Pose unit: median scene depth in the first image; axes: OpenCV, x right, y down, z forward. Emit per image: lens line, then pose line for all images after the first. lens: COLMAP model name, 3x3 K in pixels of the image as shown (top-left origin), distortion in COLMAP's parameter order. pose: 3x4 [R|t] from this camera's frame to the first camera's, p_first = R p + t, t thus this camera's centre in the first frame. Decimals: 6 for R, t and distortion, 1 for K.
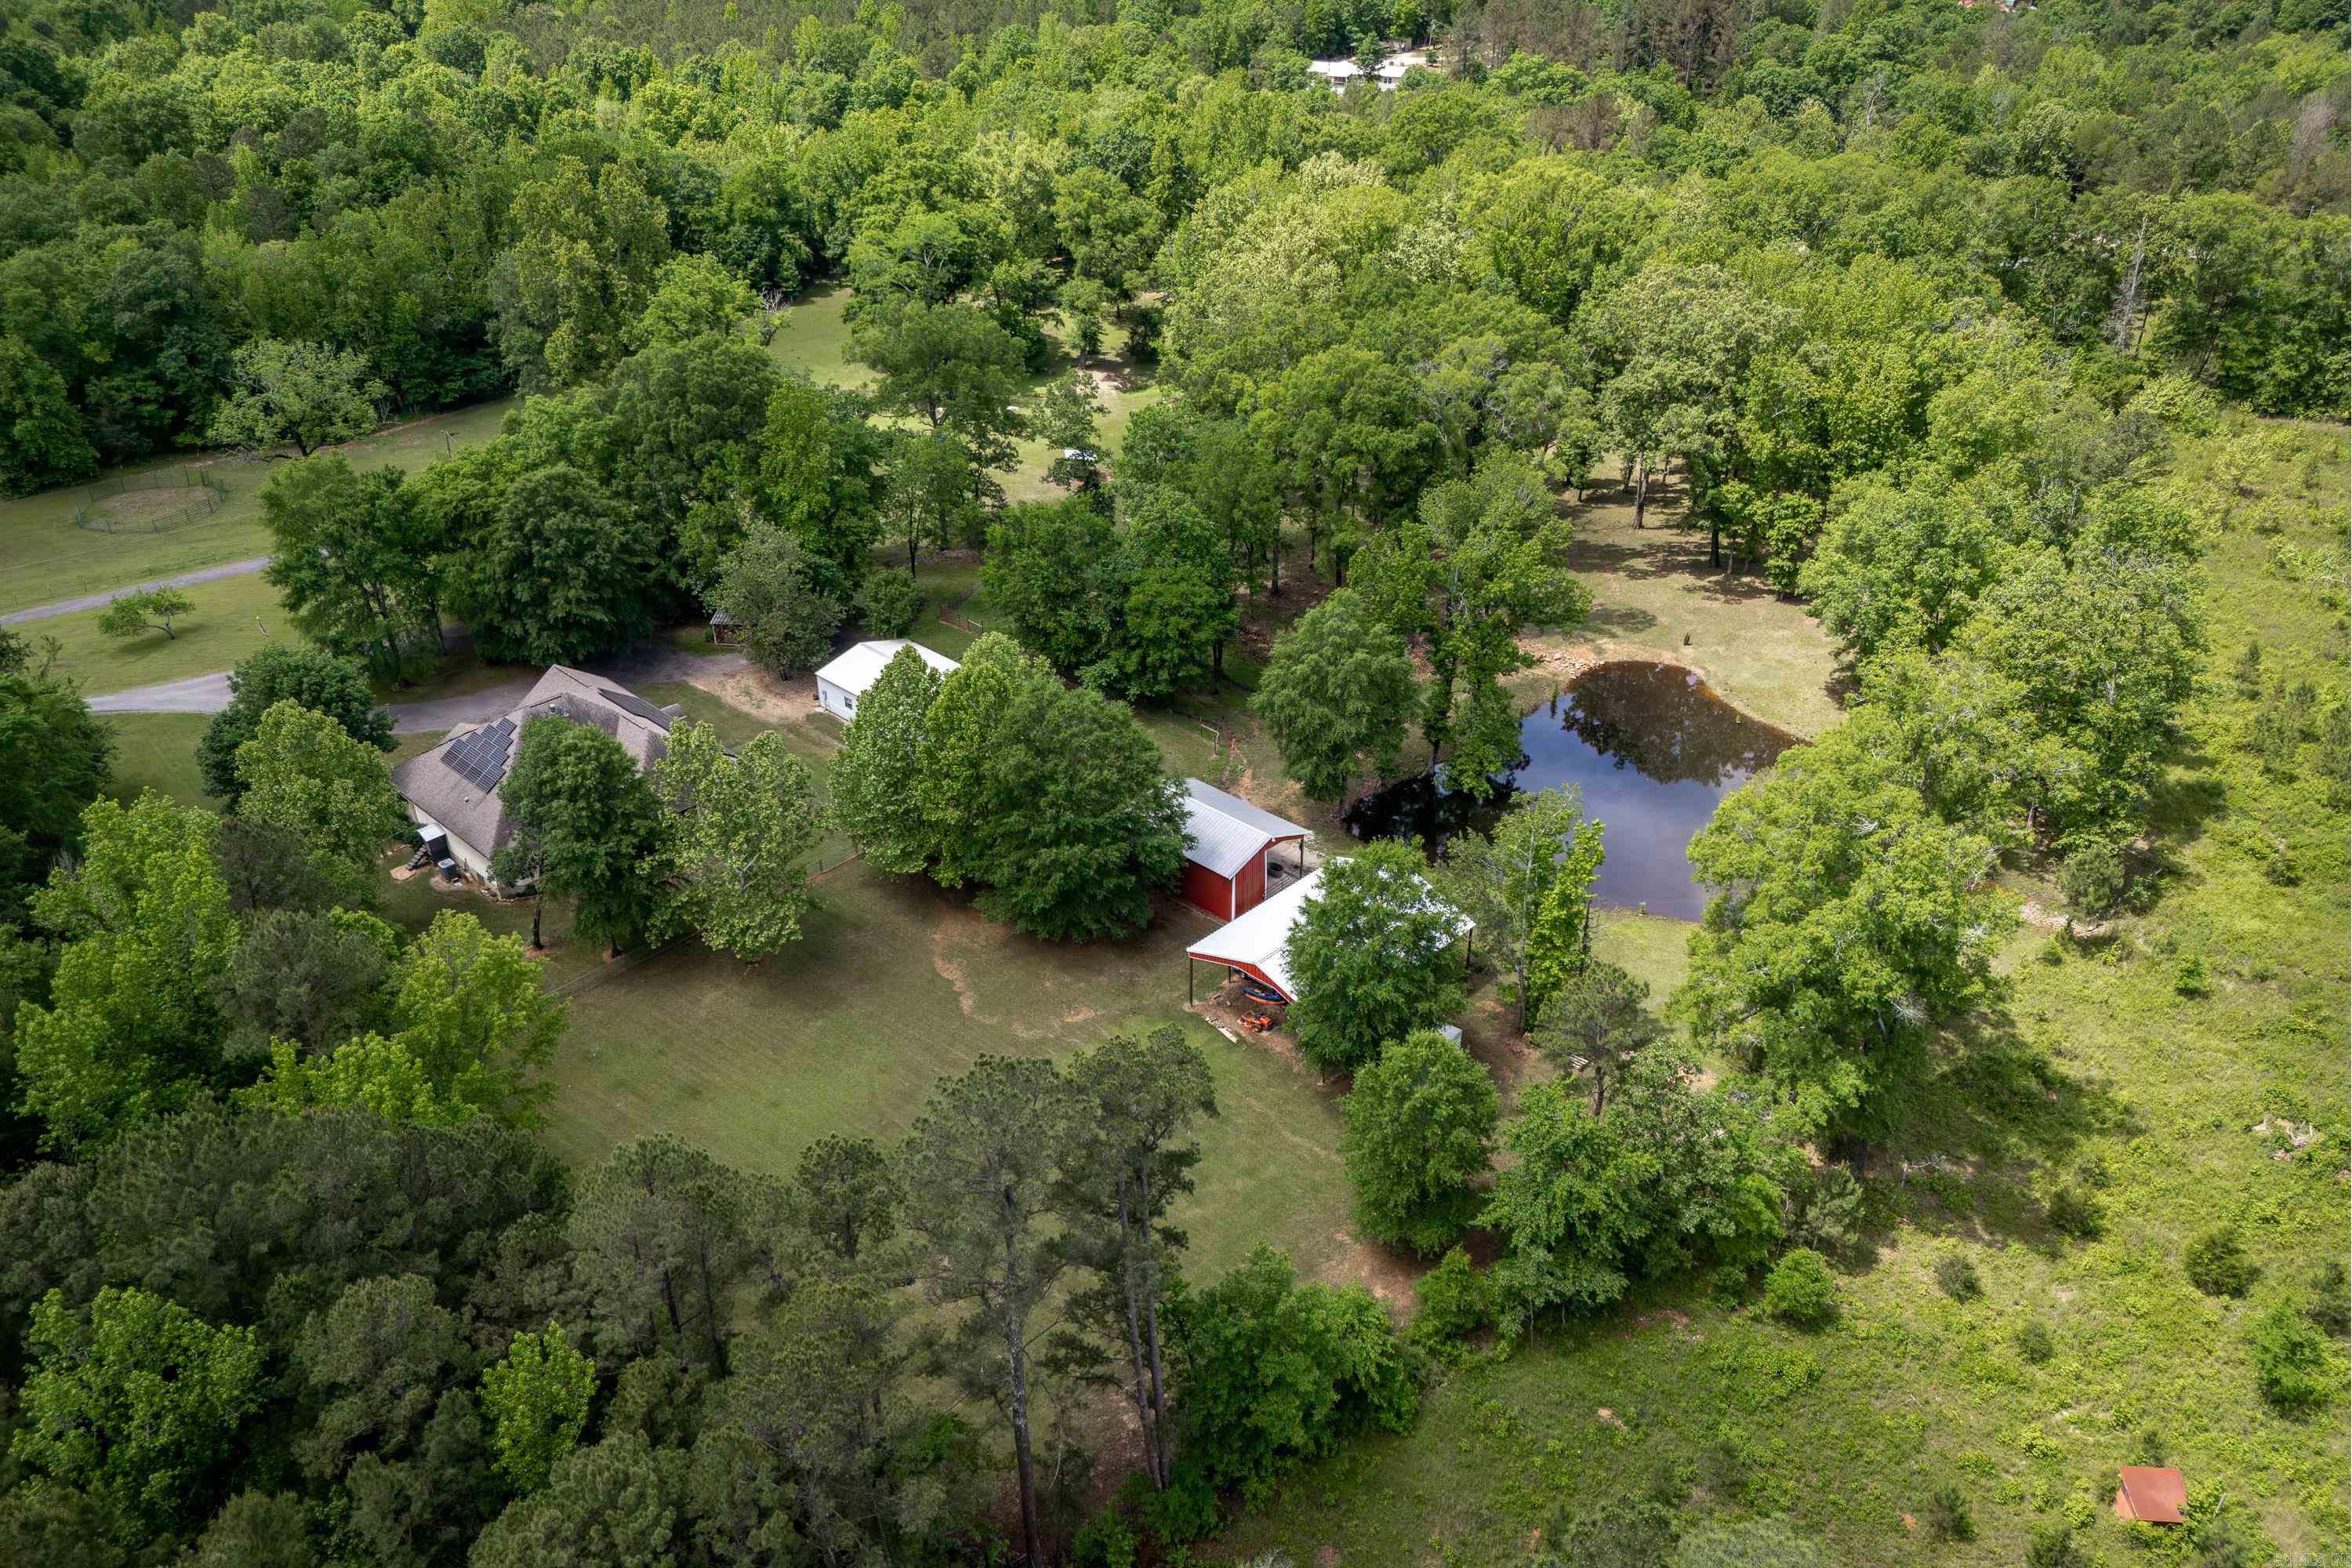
lens RADIAL K [[1679.4, 0, 1250.4], [0, 1679.4, 830.4], [0, 0, 1]] dist [0.081630, -0.049152]
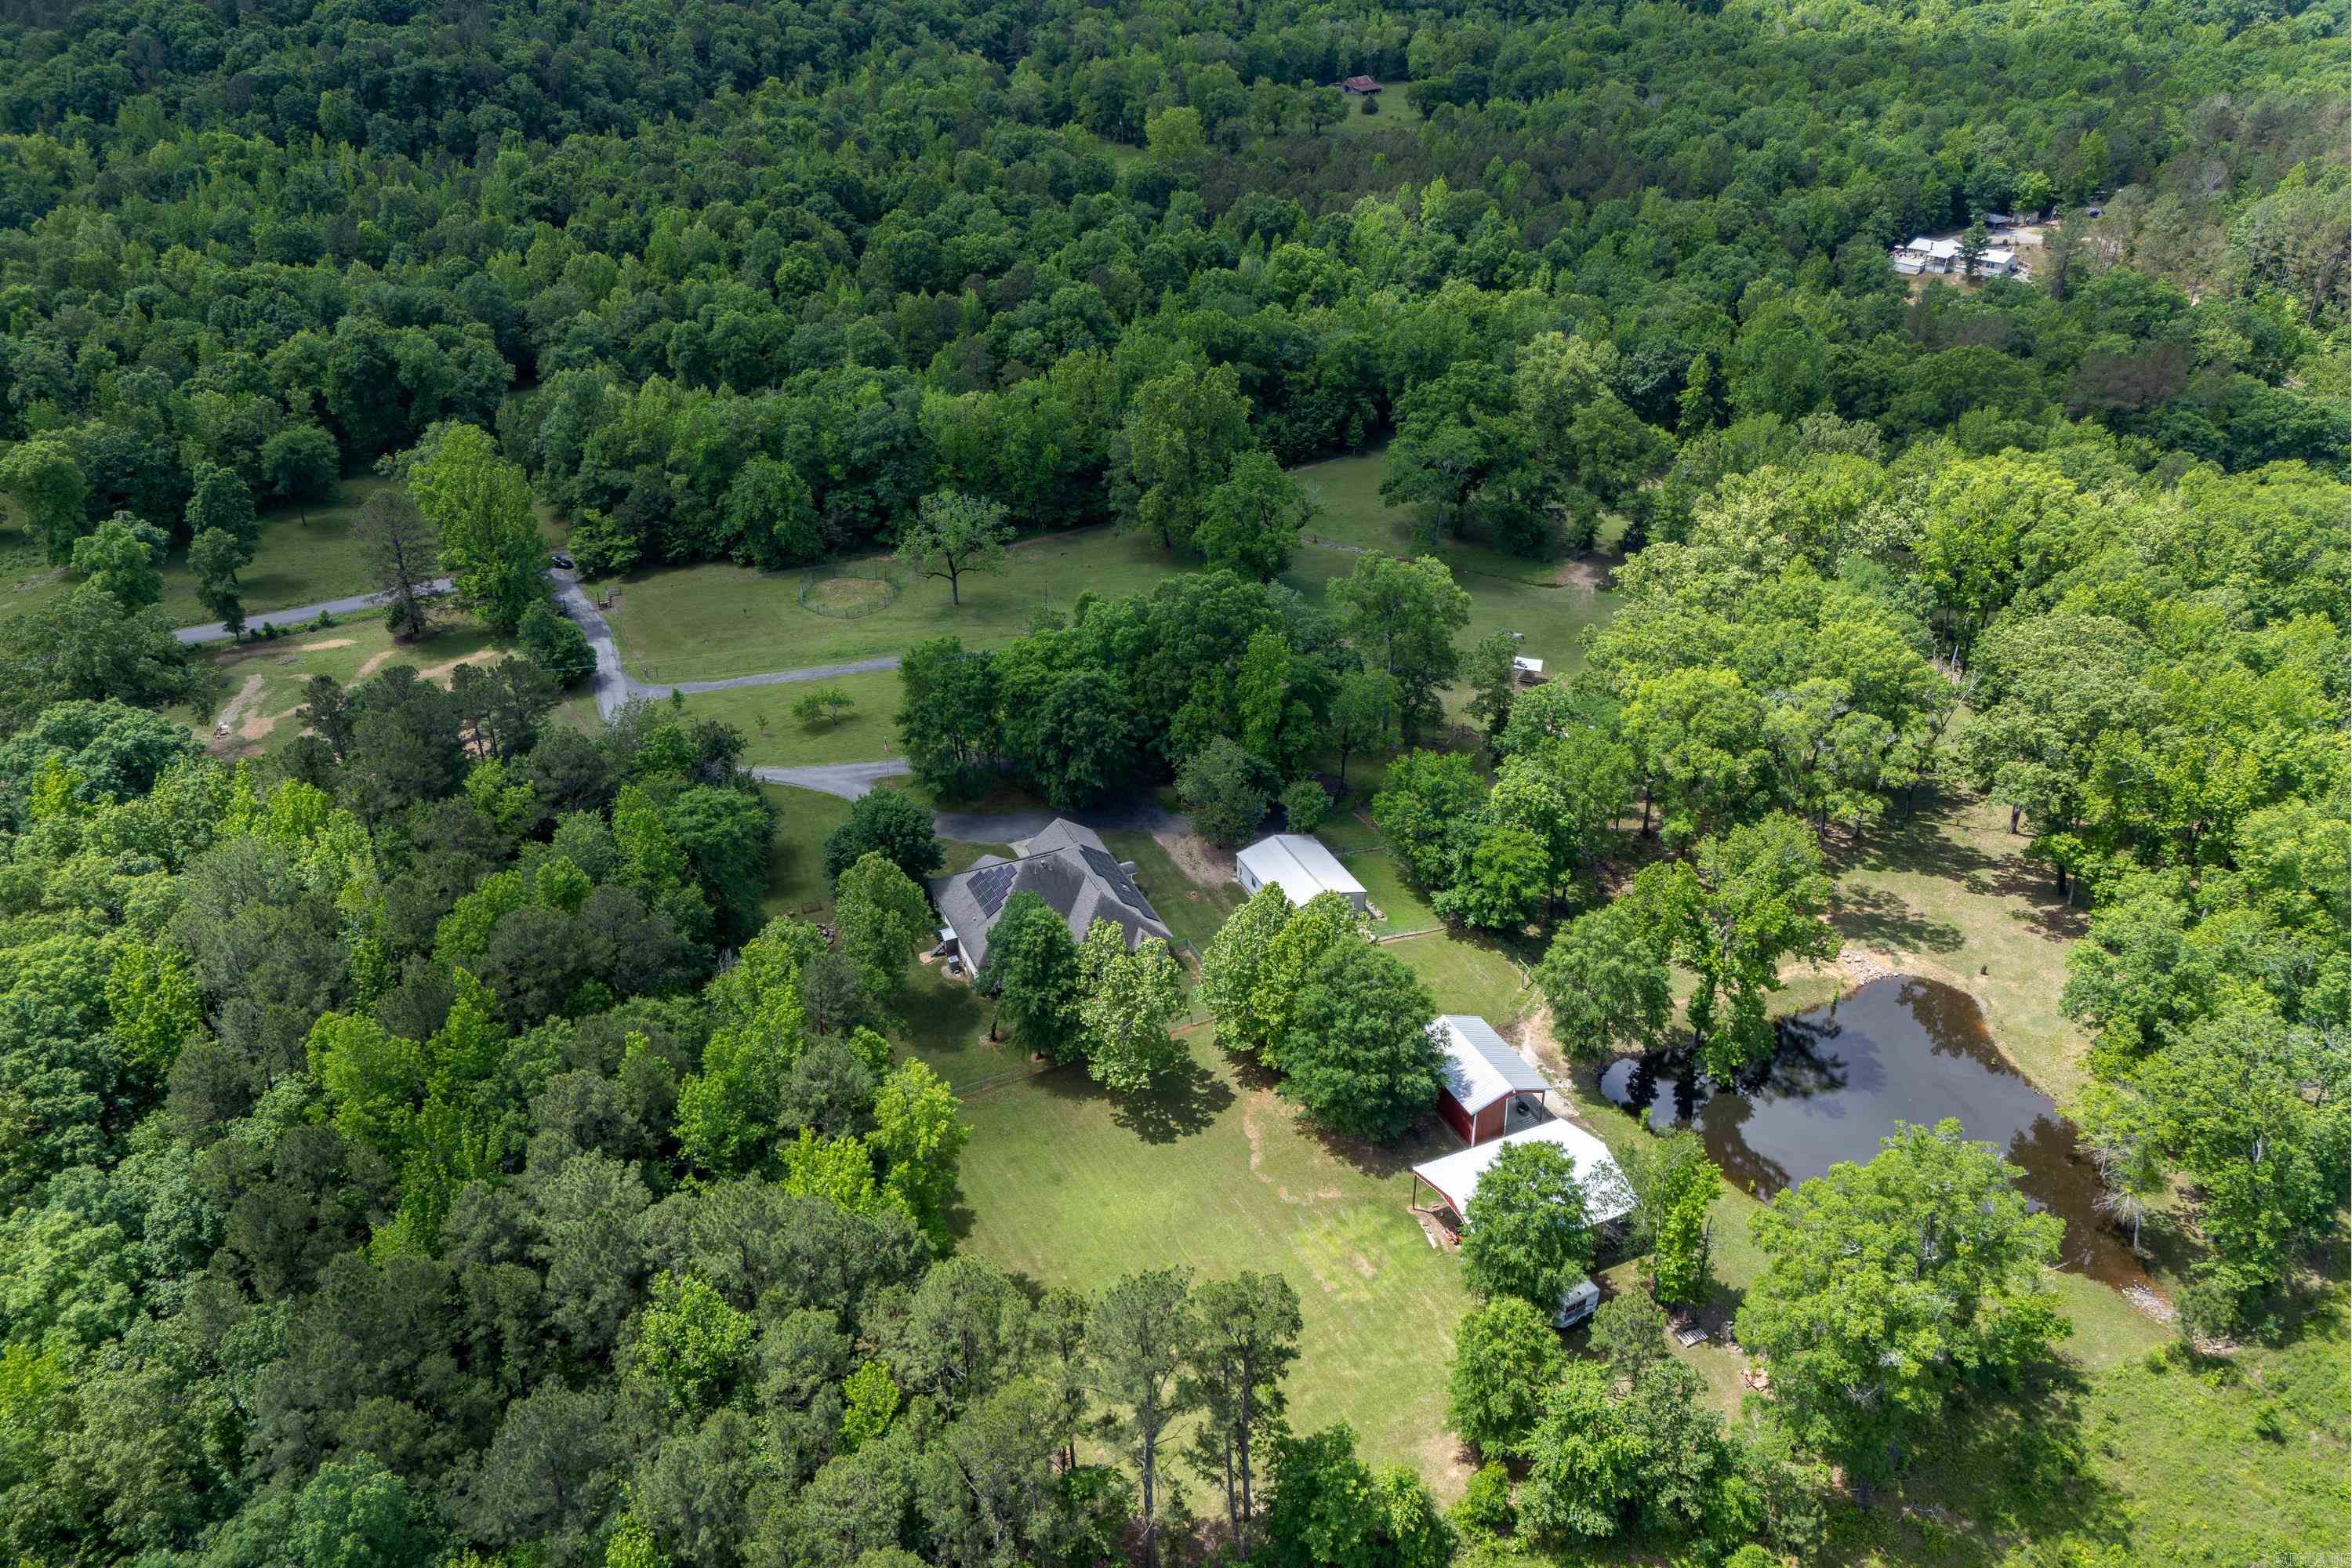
lens RADIAL K [[1679.4, 0, 1250.4], [0, 1679.4, 830.4], [0, 0, 1]] dist [0.081630, -0.049152]
pose [[0.931412, 0.193364, -0.308354, 0.153005], [-0.197296, 0.980166, 0.018698, -0.143214], [0.305854, 0.043422, 0.951088, -0.236923]]
